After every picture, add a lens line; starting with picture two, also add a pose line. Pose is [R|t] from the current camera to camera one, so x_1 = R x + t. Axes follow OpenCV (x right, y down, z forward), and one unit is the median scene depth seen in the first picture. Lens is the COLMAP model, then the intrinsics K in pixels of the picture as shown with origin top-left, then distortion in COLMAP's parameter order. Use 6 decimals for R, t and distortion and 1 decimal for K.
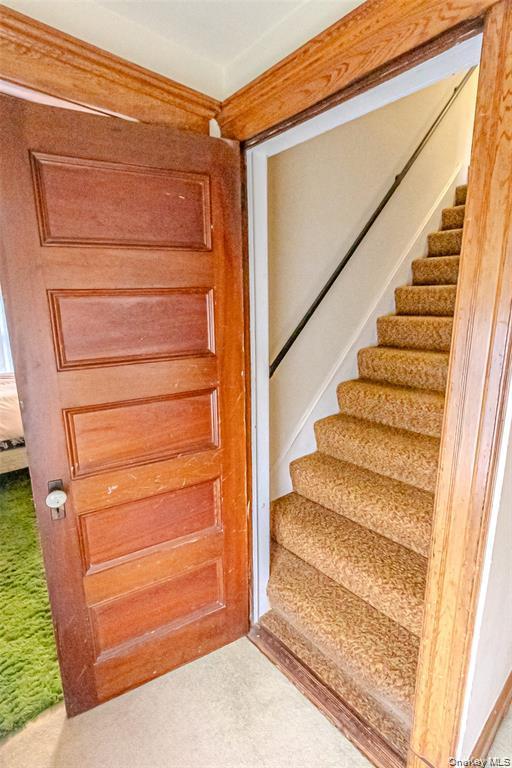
lens RADIAL K [[357.3, 0, 235.2], [0, 357.3, 382.8], [0, 0, 1]] dist [0.003761, -0.000800]
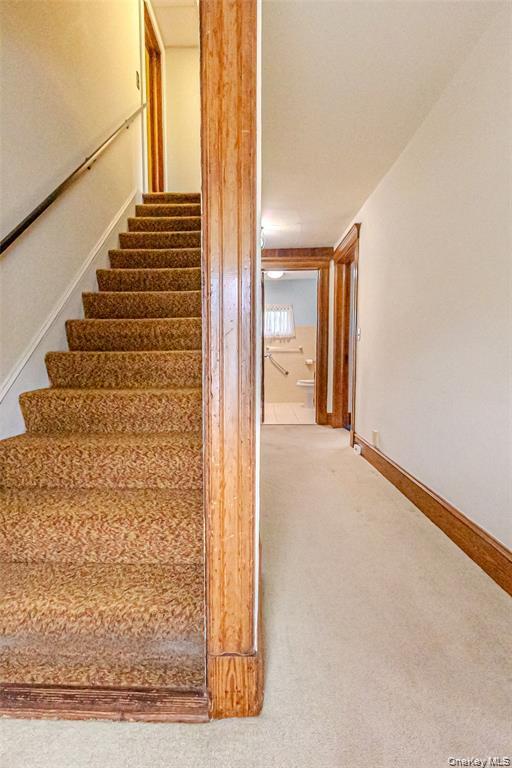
lens RADIAL K [[357.3, 0, 235.2], [0, 357.3, 382.8], [0, 0, 1]] dist [0.003761, -0.000800]
pose [[0.681499, -0.037487, 0.730858, -0.039948], [0.133619, 0.988273, -0.073905, 0.312386], [-0.719517, 0.148023, 0.678516, 0.200873]]
